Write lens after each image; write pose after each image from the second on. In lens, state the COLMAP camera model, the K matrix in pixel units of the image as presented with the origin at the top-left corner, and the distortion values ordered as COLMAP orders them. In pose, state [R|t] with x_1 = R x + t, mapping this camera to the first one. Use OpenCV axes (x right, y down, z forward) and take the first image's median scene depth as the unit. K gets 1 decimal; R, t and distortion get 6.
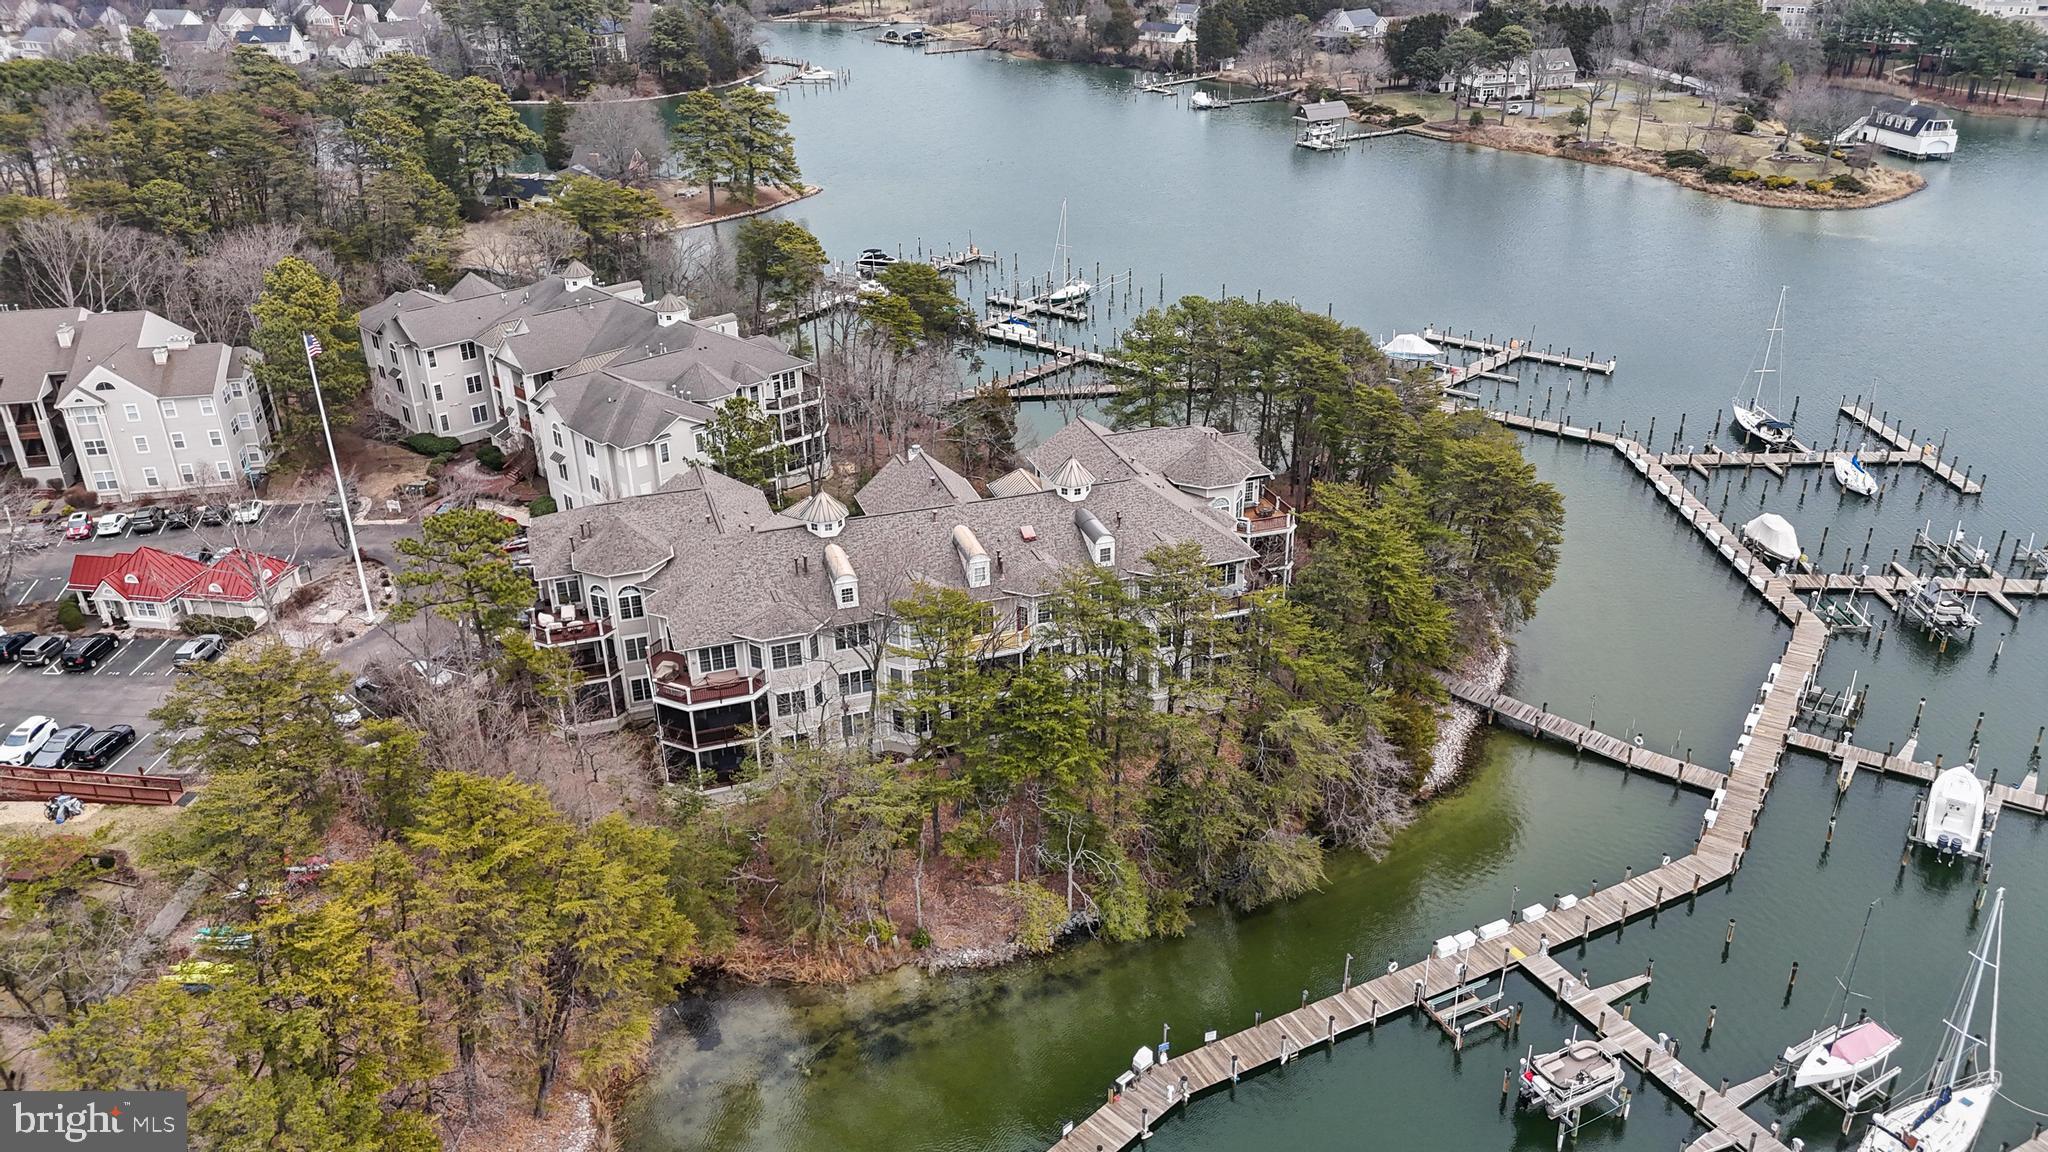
lens RADIAL K [[1497.0, 0, 1024.0], [0, 1497.0, 576.0], [0, 0, 1]] dist [0.064798, -0.053572]
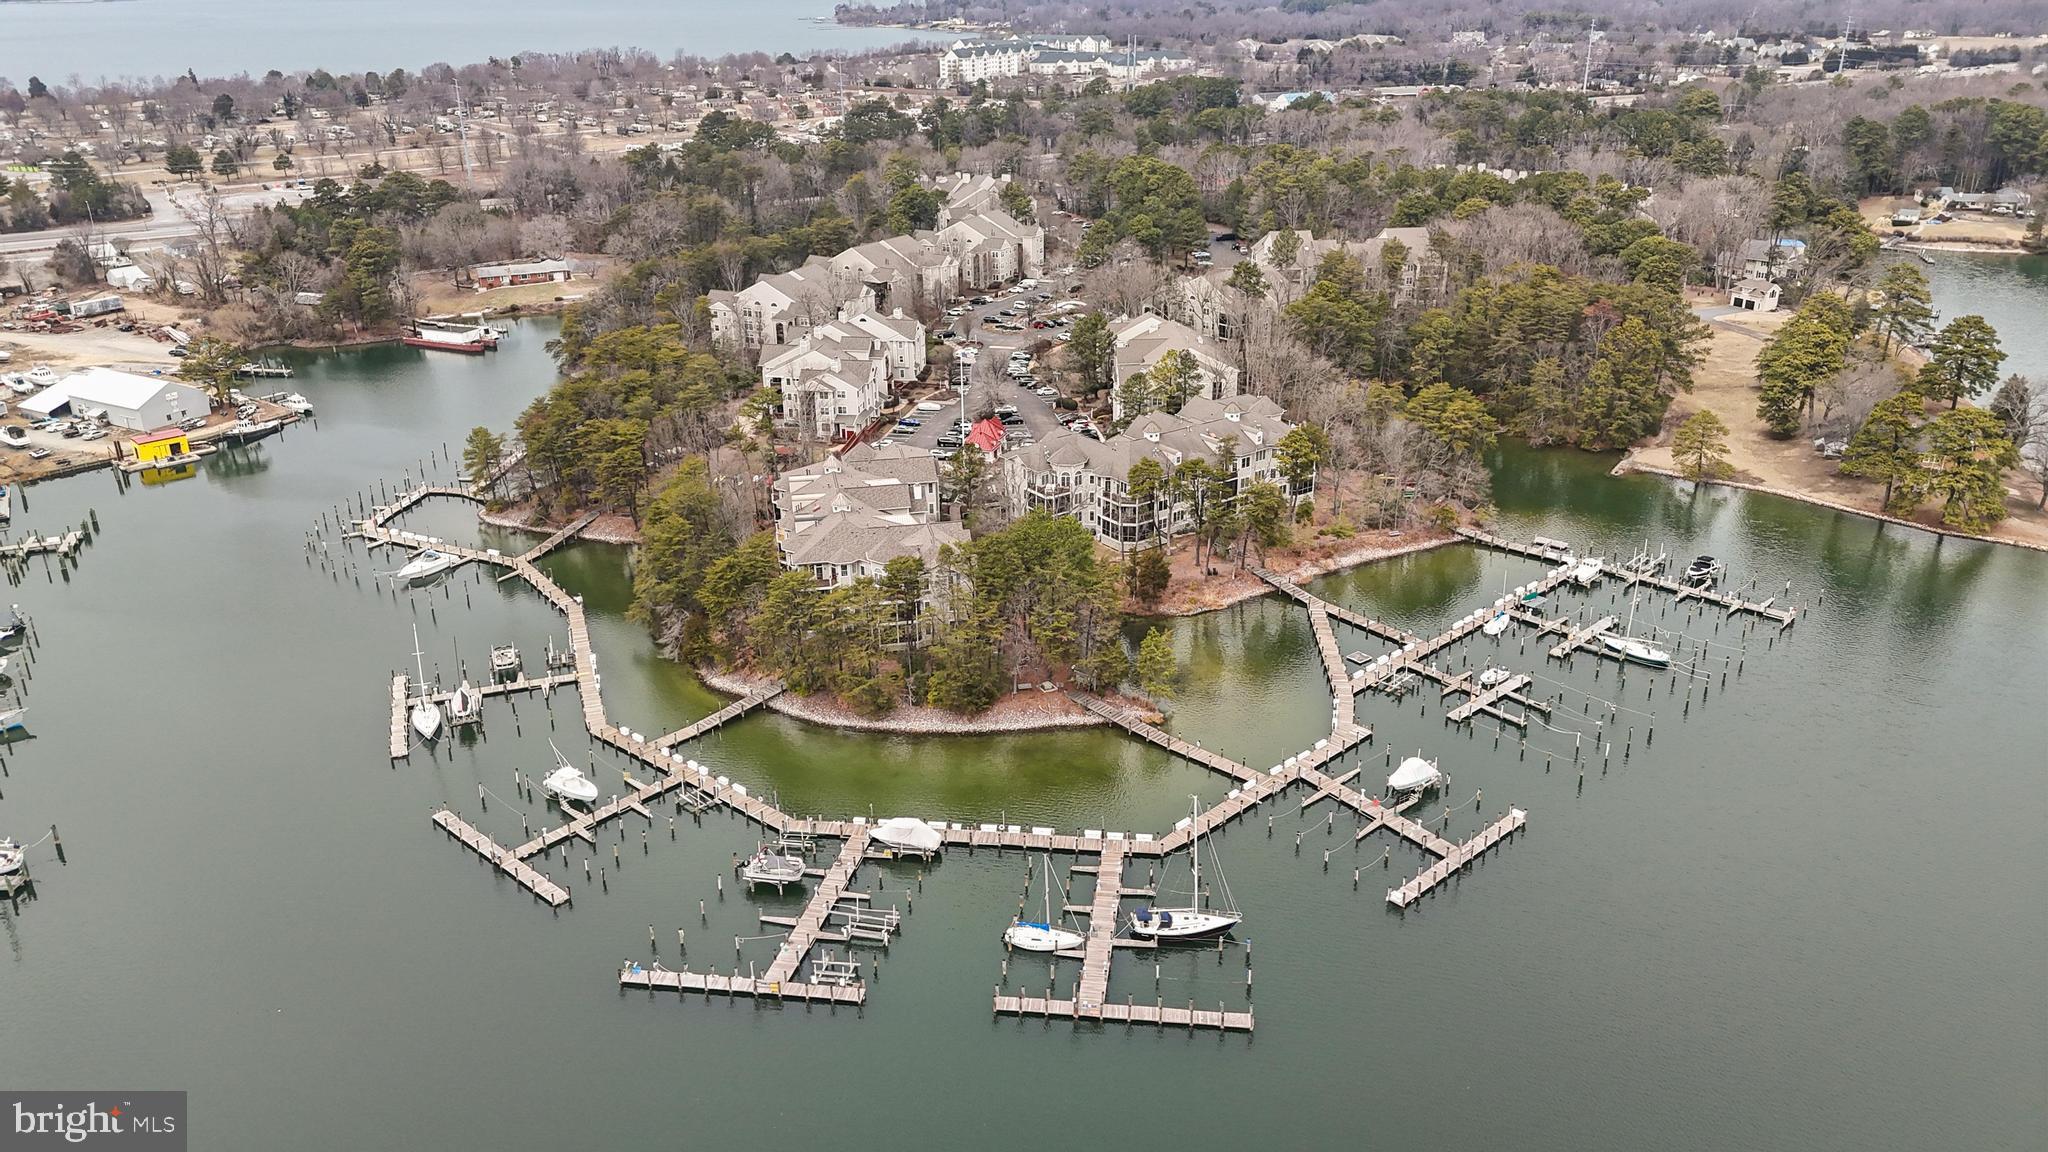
lens RADIAL K [[1497.0, 0, 1024.0], [0, 1497.0, 576.0], [0, 0, 1]] dist [0.064798, -0.053572]
pose [[-0.128311, 0.392593, -0.910718, 1.363263], [-0.421059, 0.809867, 0.408441, -0.662786], [0.897912, 0.435873, 0.061390, 0.828832]]
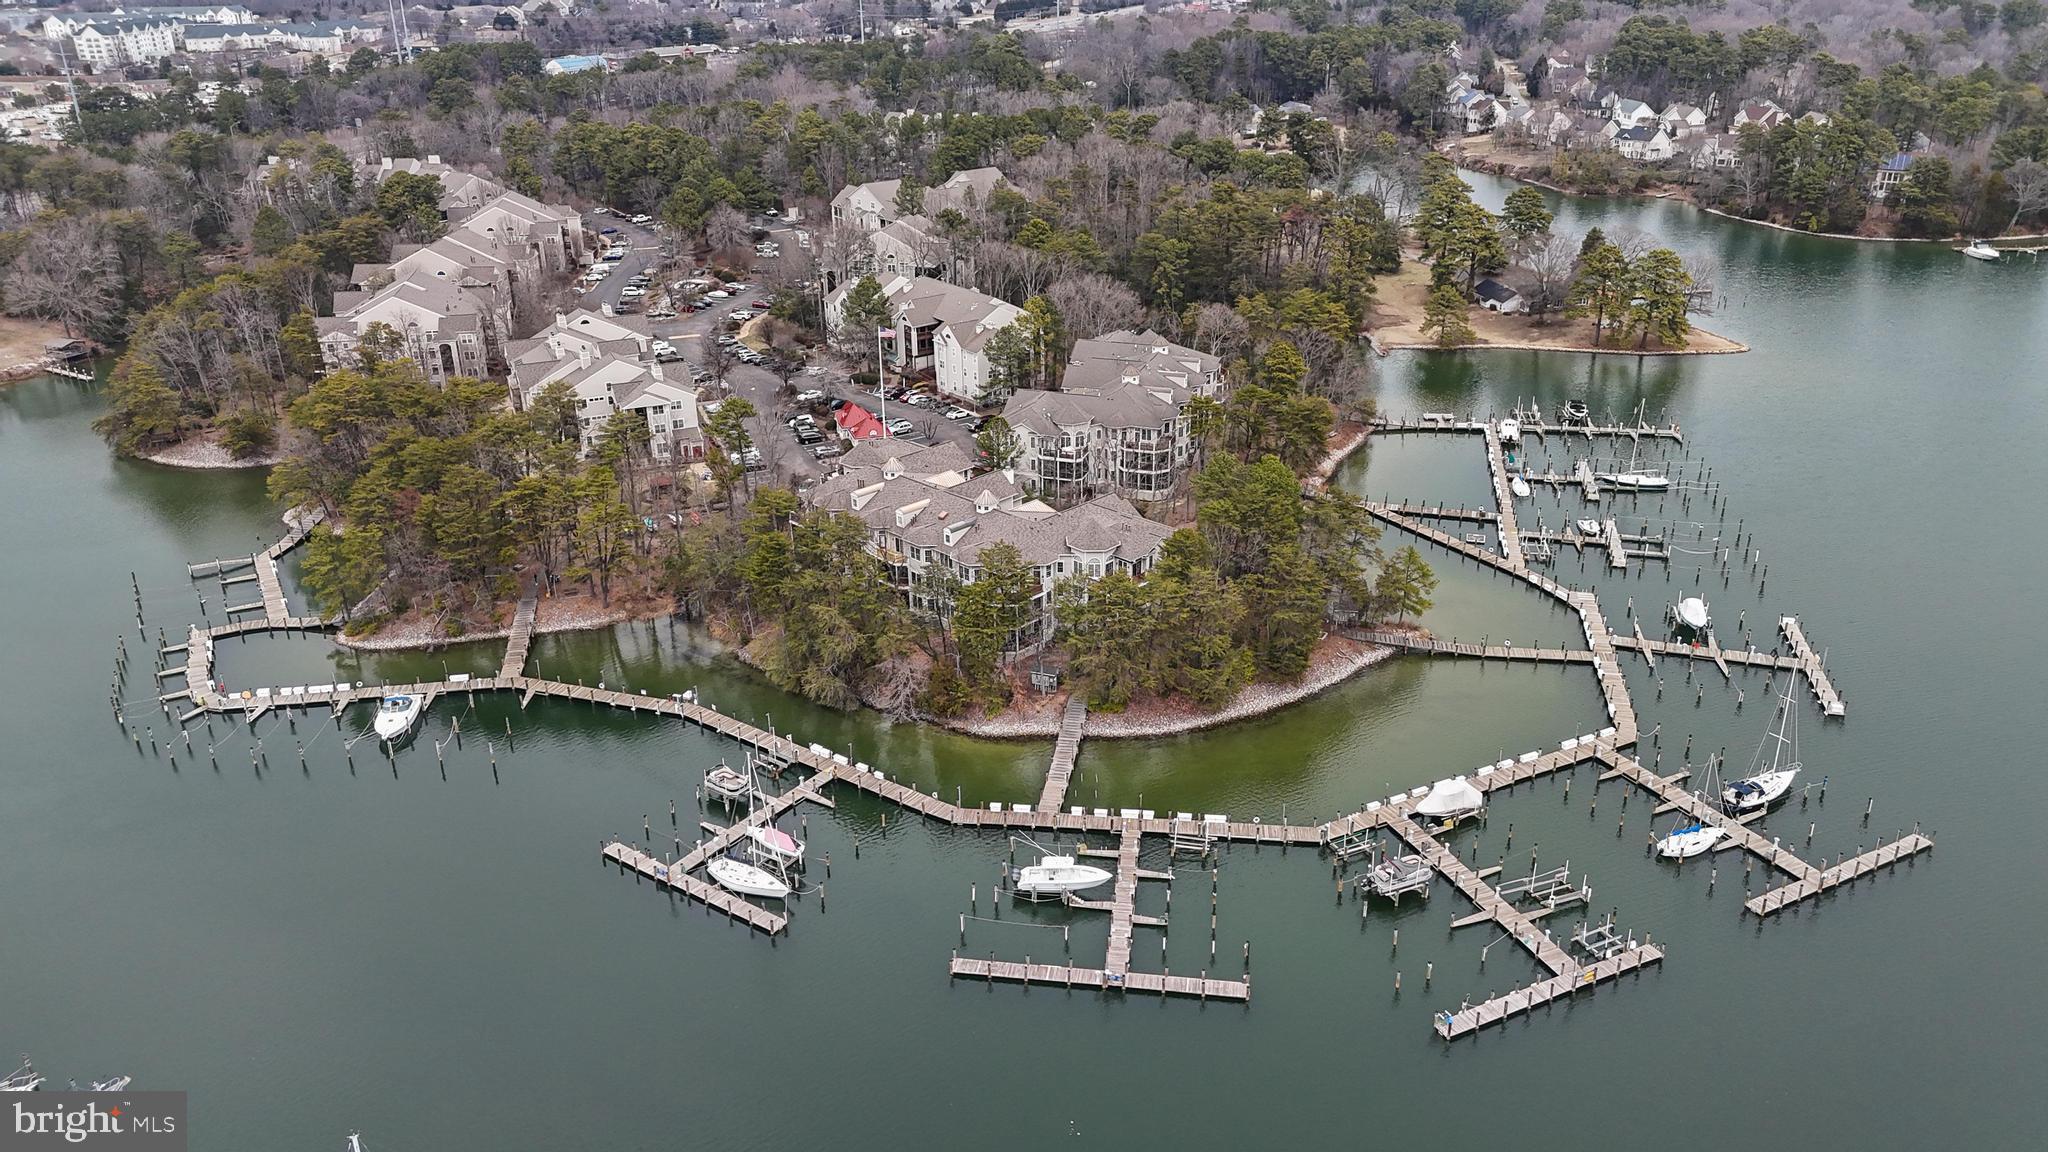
lens RADIAL K [[1497.0, 0, 1024.0], [0, 1497.0, 576.0], [0, 0, 1]] dist [0.064798, -0.053572]
pose [[0.449425, 0.367700, -0.814134, 1.094482], [-0.381245, 0.903144, 0.197444, -0.252018], [0.807880, 0.221648, 0.546079, 0.072700]]
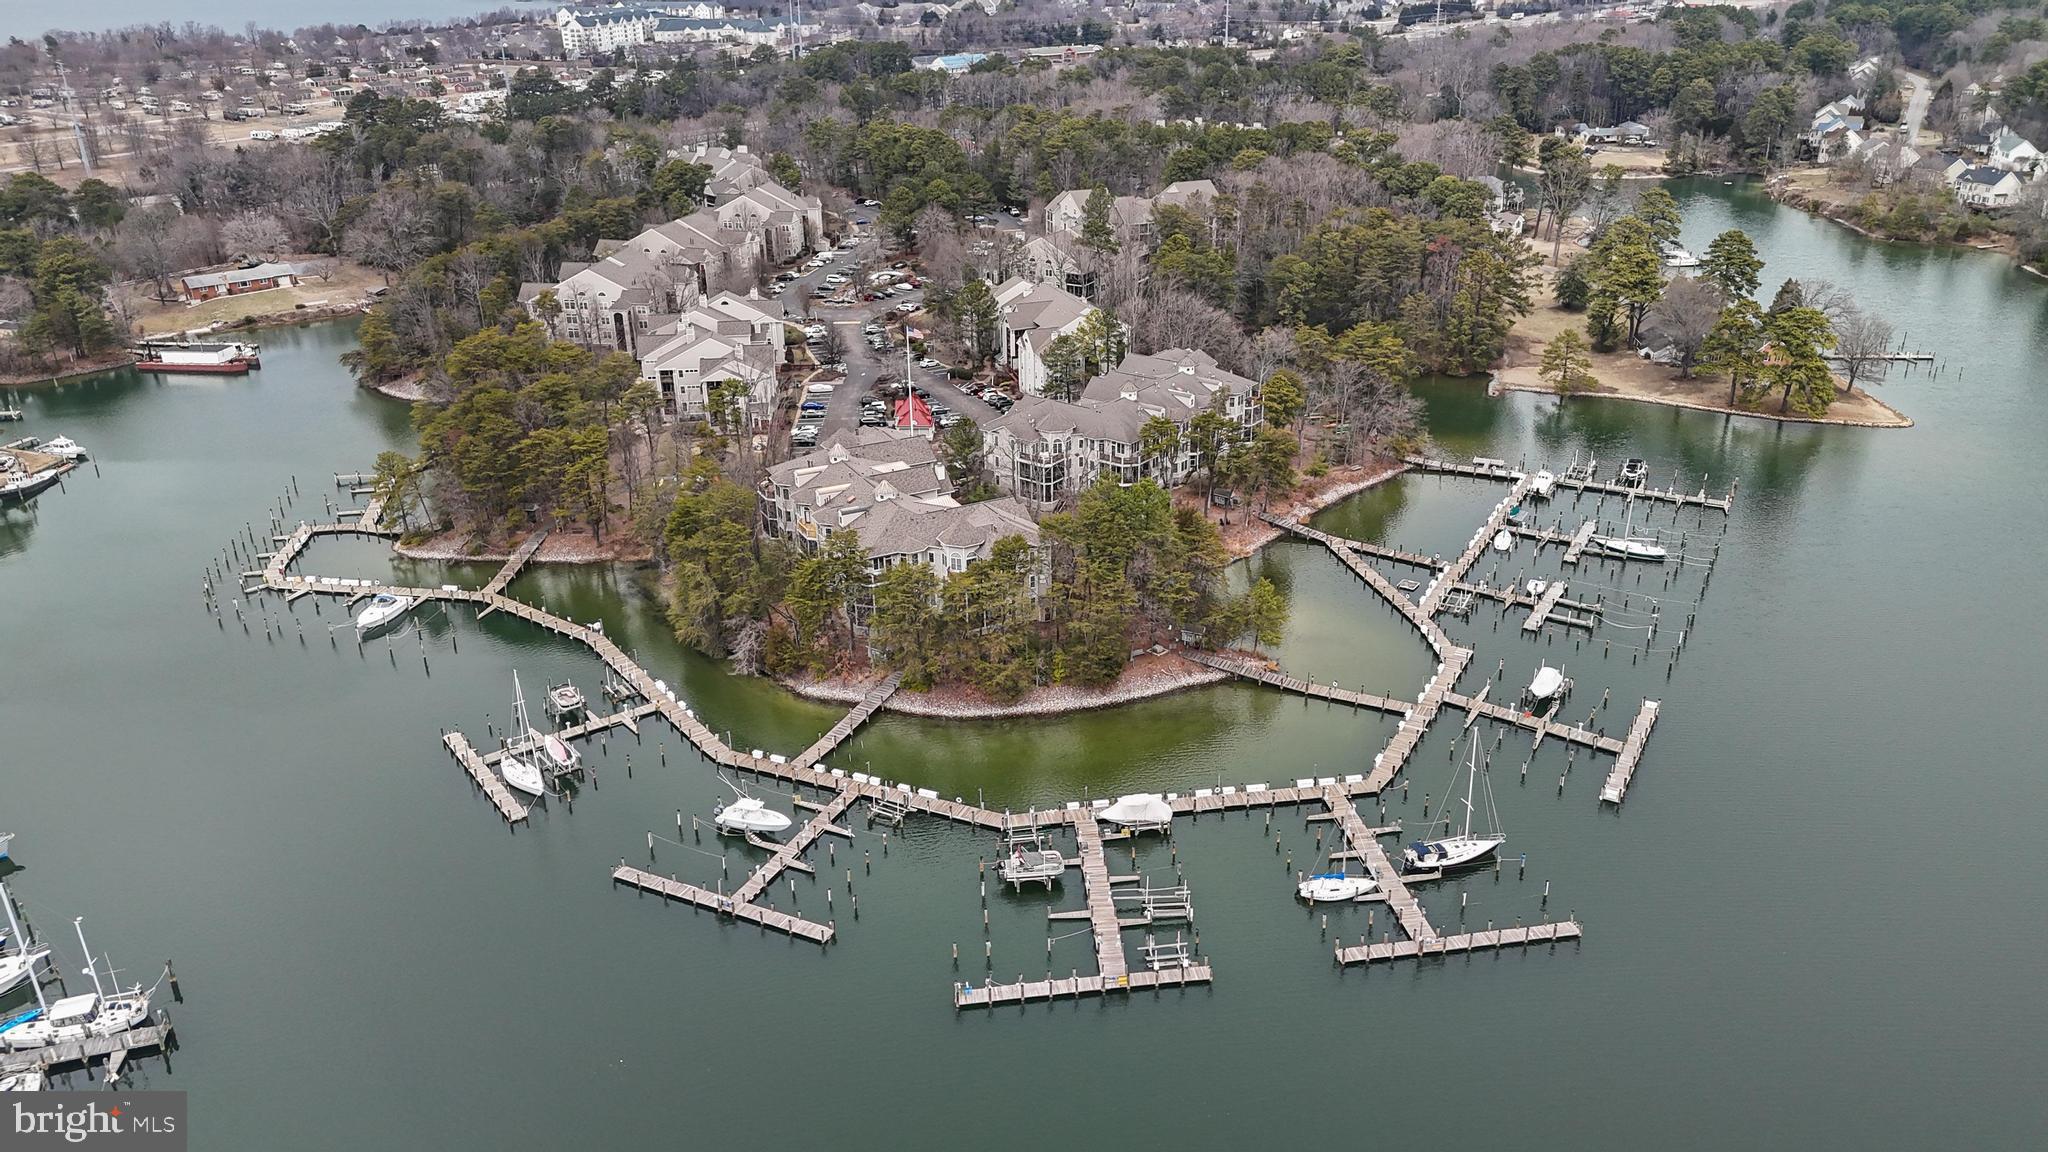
lens RADIAL K [[1497.0, 0, 1024.0], [0, 1497.0, 576.0], [0, 0, 1]] dist [0.064798, -0.053572]
pose [[0.156579, 0.408854, -0.899067, 1.338062], [-0.418802, 0.851891, 0.314463, -0.474199], [0.894477, 0.327293, 0.304617, 0.442051]]
